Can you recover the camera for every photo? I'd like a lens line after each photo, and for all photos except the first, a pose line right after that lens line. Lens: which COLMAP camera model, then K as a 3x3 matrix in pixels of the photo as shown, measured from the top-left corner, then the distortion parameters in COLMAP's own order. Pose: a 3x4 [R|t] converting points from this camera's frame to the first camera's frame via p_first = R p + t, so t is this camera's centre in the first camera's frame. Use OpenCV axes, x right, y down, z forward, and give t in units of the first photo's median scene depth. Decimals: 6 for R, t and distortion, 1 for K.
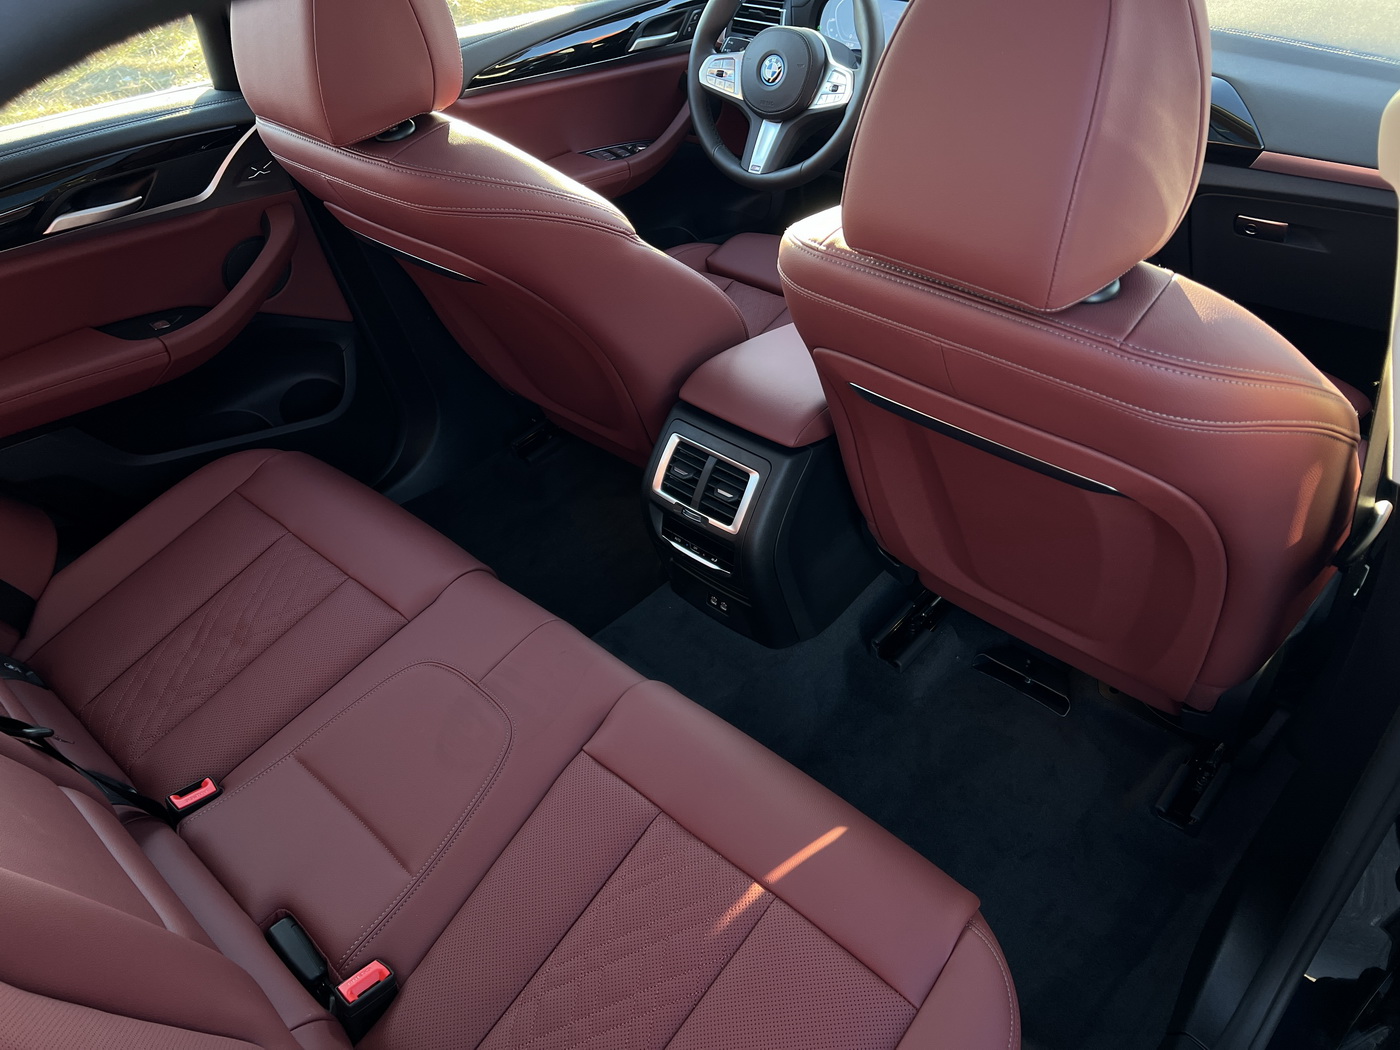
lens RADIAL K [[1043.2, 0, 700.0], [0, 1043.2, 525.0], [0, 0, 1]] dist [-0.021709, -0.000014]
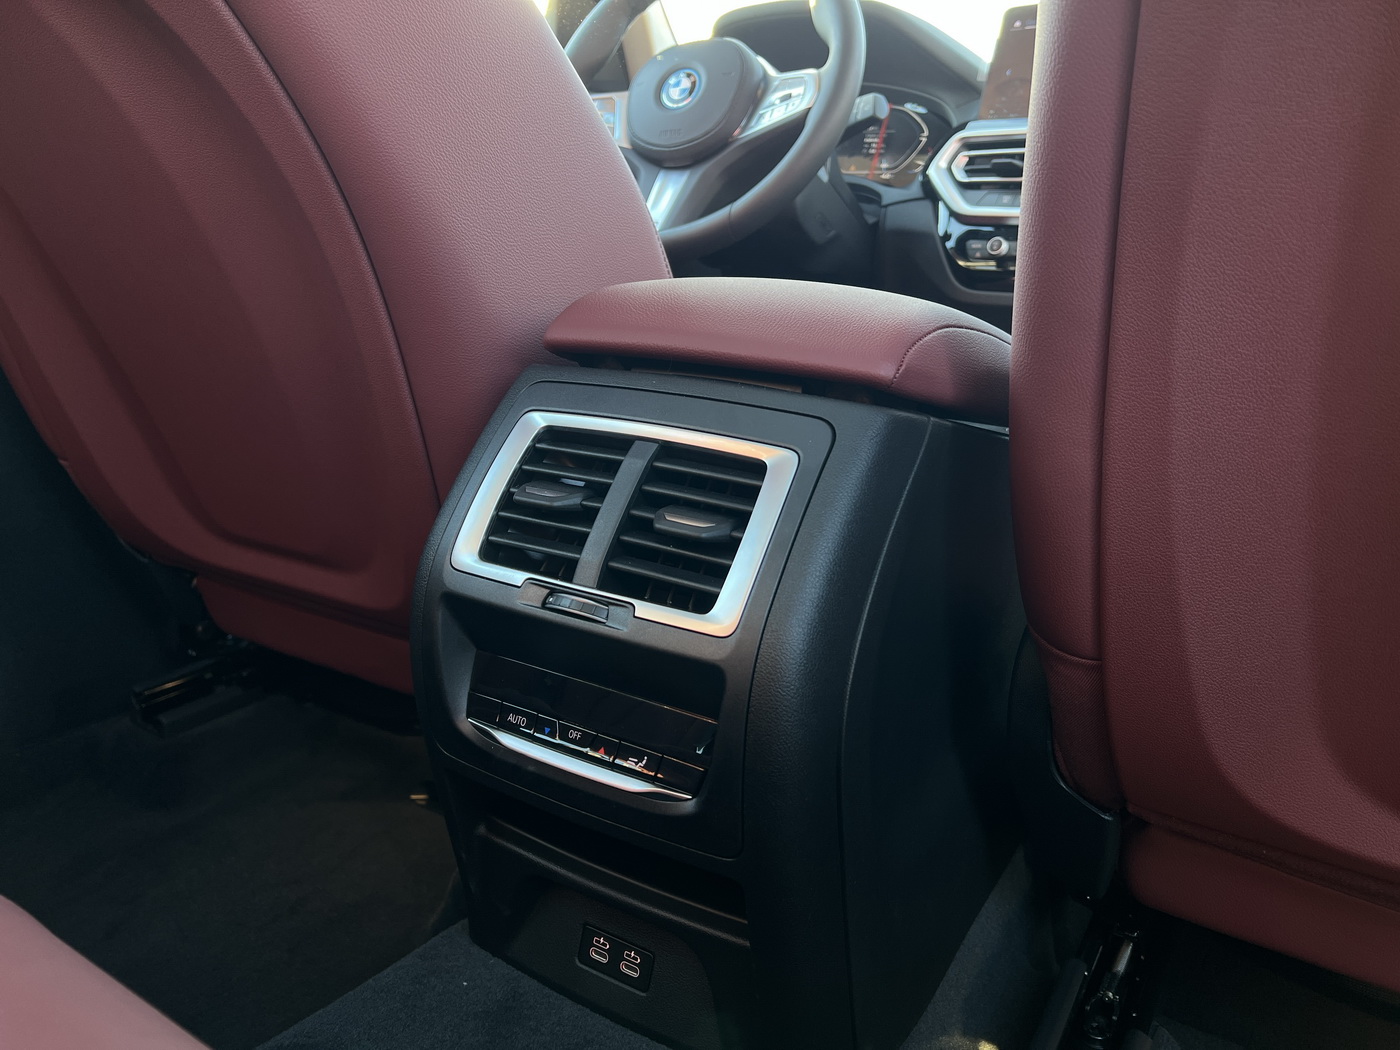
lens RADIAL K [[1043.2, 0, 700.0], [0, 1043.2, 525.0], [0, 0, 1]] dist [-0.021709, -0.000014]
pose [[0.976267, 0.070121, 0.204905, -0.036521], [0.032747, 0.887460, -0.459719, 0.112609], [-0.214081, 0.455519, 0.864102, 0.664573]]
